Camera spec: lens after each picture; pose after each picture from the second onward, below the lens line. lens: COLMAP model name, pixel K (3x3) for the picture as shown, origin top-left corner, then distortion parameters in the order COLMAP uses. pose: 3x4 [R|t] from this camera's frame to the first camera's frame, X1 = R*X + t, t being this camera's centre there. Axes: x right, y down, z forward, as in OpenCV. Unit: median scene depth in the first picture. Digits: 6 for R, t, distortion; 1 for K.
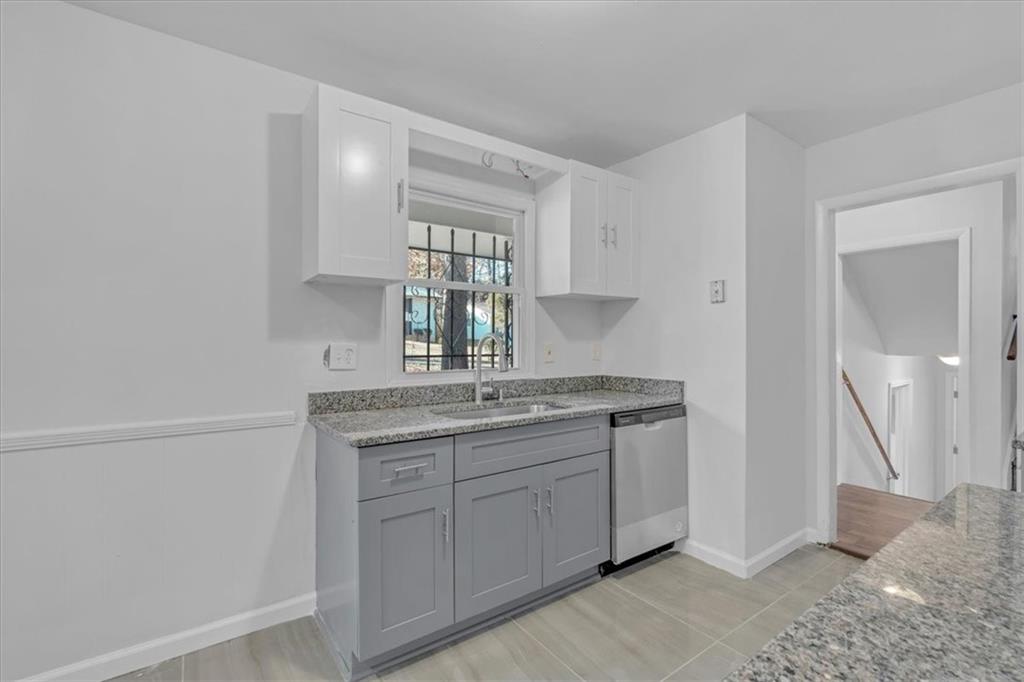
lens RADIAL K [[462.6, 0, 511.1], [0, 462.6, 338.1], [0, 0, 1]] dist [-0.003695, 0.000267]
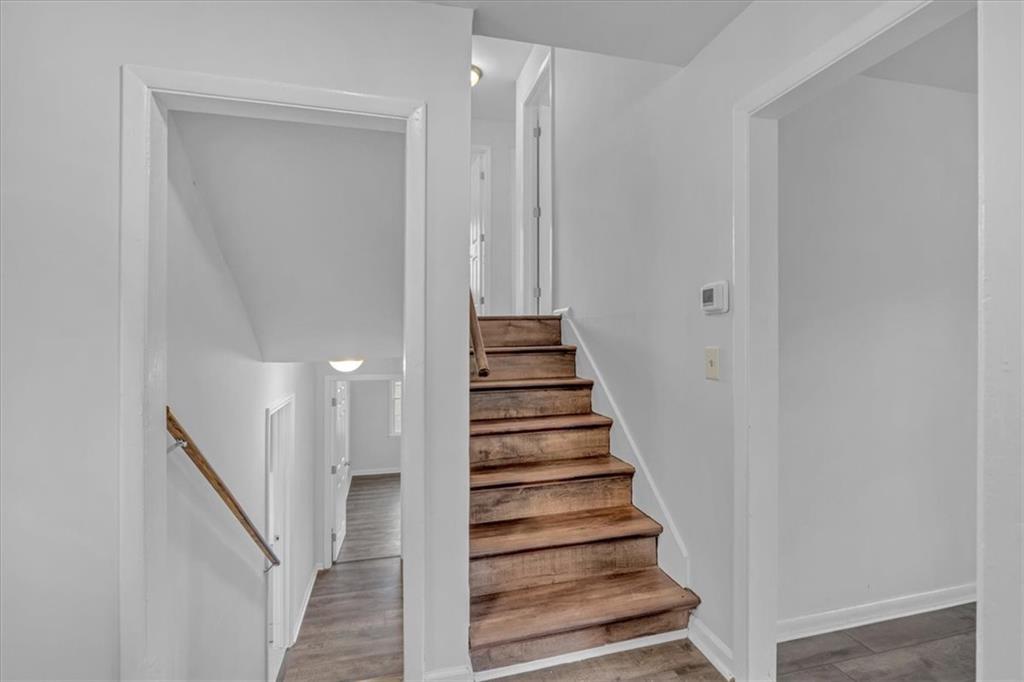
lens RADIAL K [[462.6, 0, 511.1], [0, 462.6, 338.1], [0, 0, 1]] dist [-0.003695, 0.000267]
pose [[0.369974, -0.002436, 0.929039, 0.386392], [-0.002303, 0.999991, 0.003540, 0.003735], [-0.929039, -0.003449, 0.369965, 0.492618]]
